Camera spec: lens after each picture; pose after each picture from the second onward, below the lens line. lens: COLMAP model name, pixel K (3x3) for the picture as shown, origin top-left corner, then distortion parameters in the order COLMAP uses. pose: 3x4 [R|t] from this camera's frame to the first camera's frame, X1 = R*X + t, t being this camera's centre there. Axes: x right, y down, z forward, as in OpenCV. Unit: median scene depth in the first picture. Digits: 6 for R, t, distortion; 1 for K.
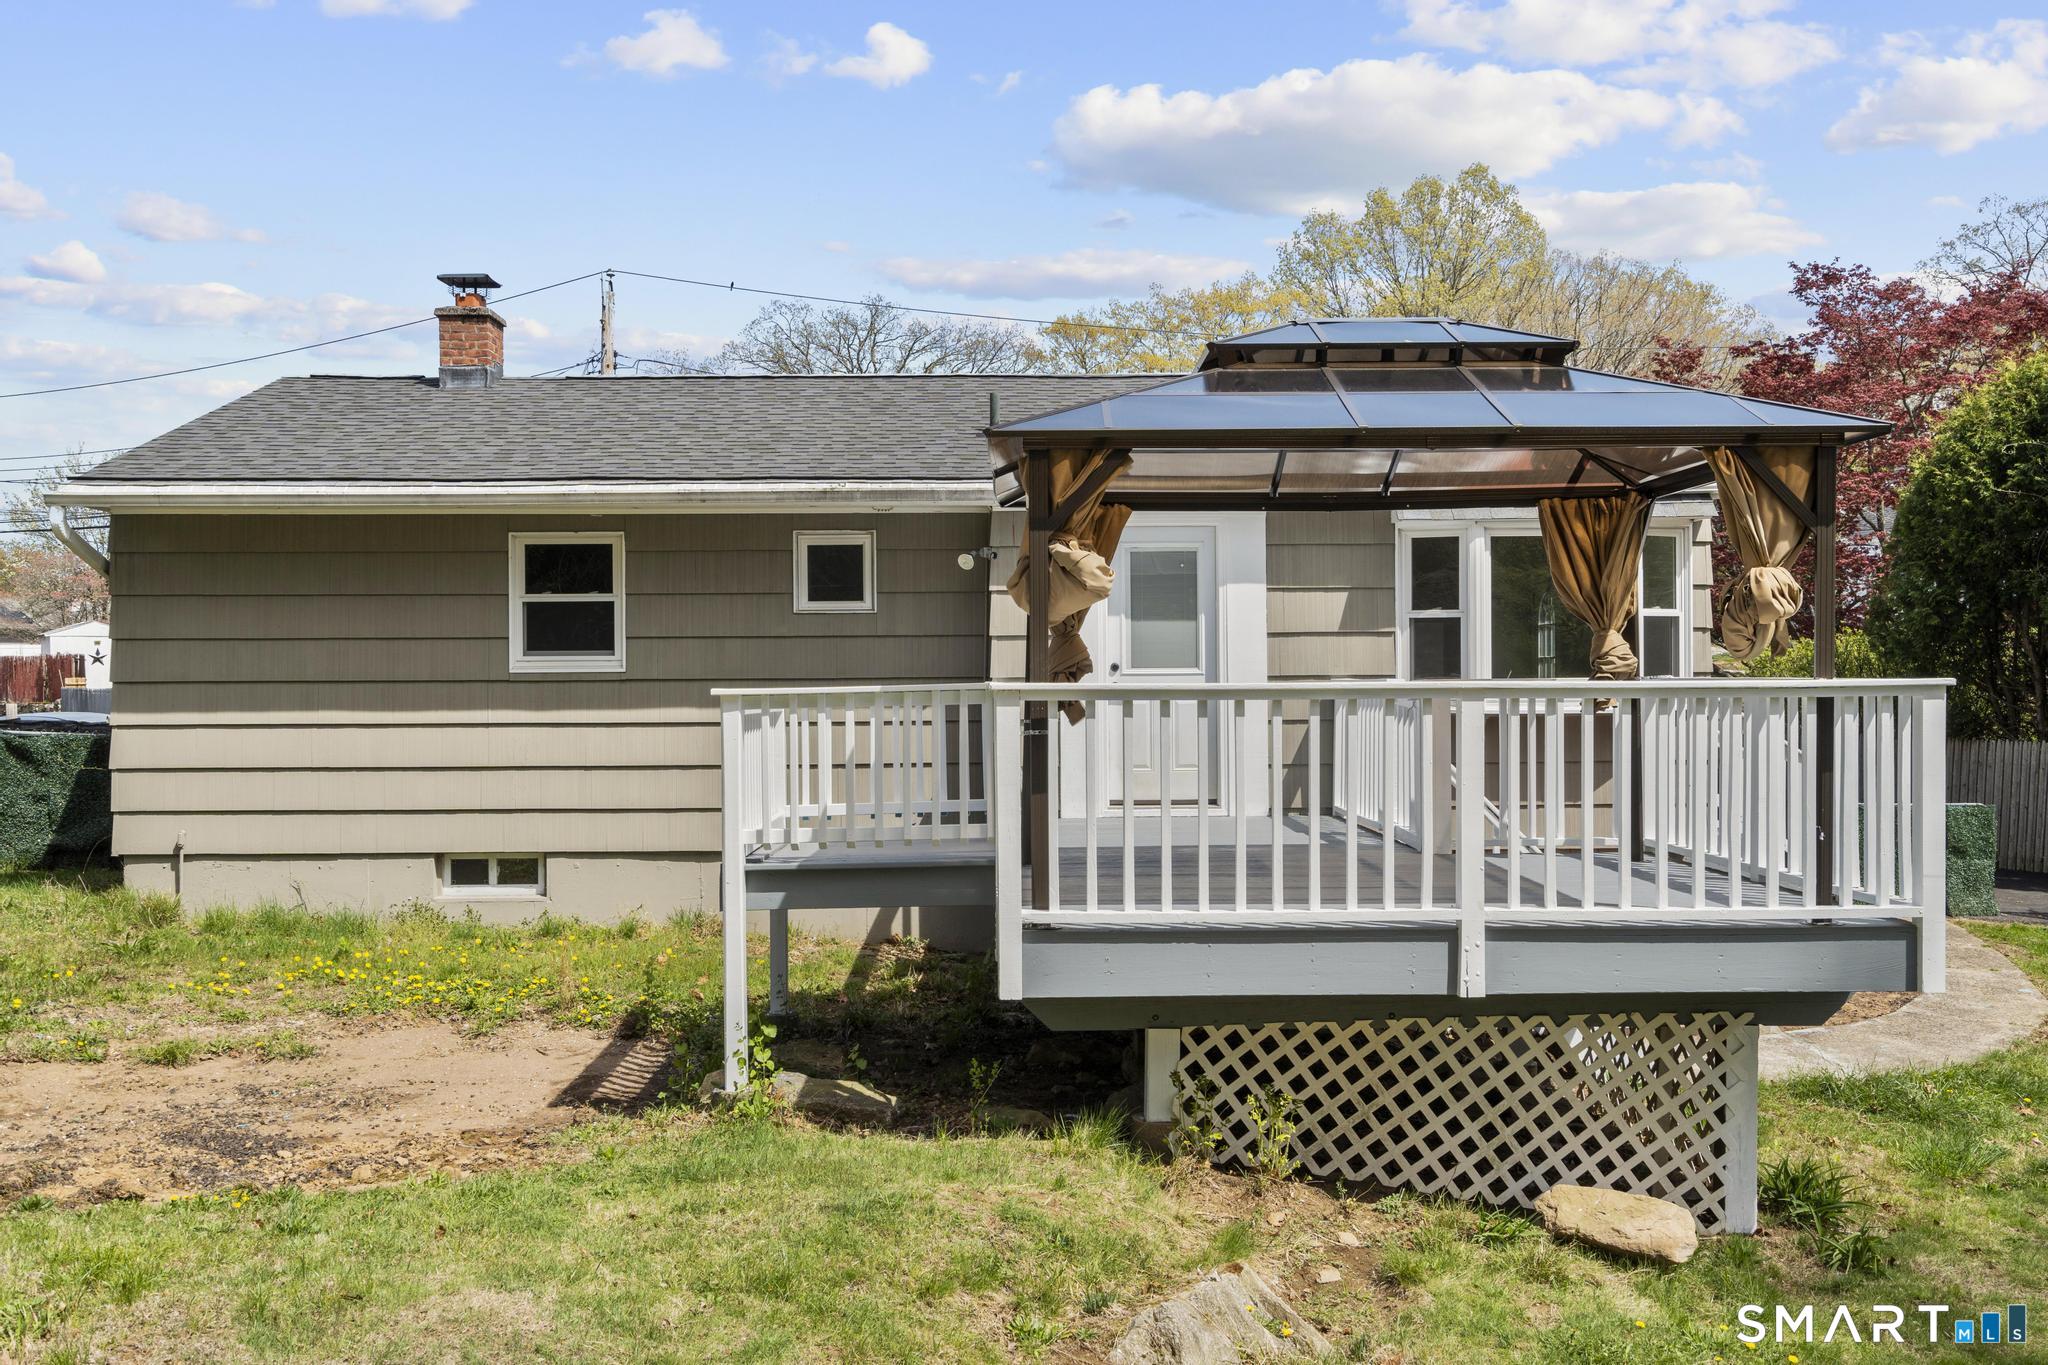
lens RADIAL K [[1923.8, 0, 1024.0], [0, 1923.8, 682.5], [0, 0, 1]] dist [0.008709, -0.007510]
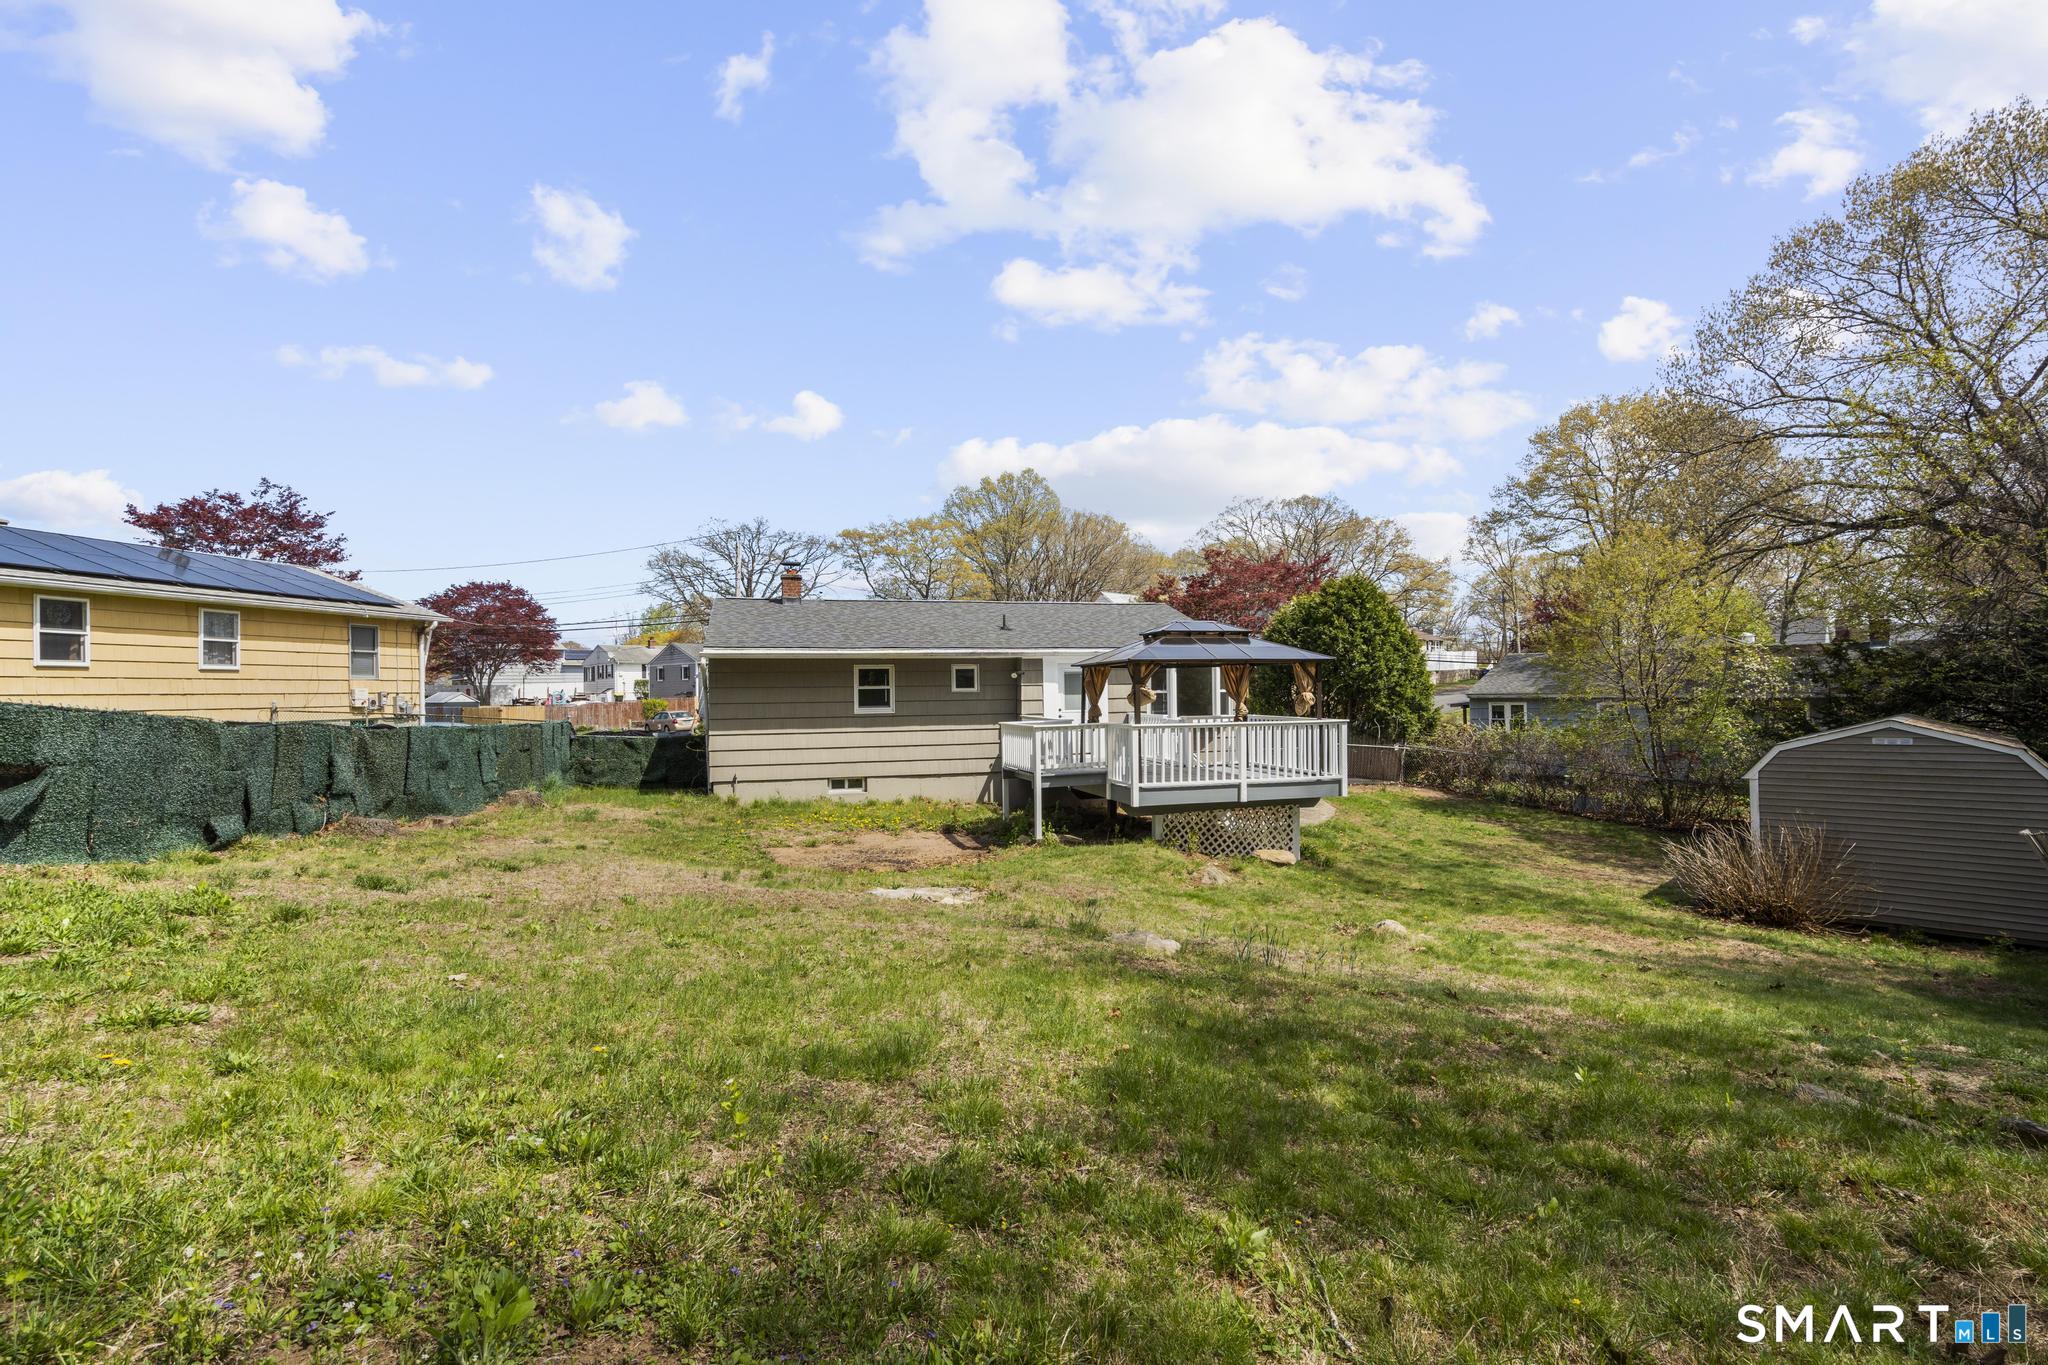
lens RADIAL K [[917.1, 0, 1024.0], [0, 917.1, 682.5], [0, 0, 1]] dist [-0.021209, 0.008051]
pose [[0.968232, -0.005576, 0.249990, -0.364355], [0.008280, 0.999918, -0.009764, -0.036663], [-0.249915, 0.011523, 0.968199, -0.386725]]
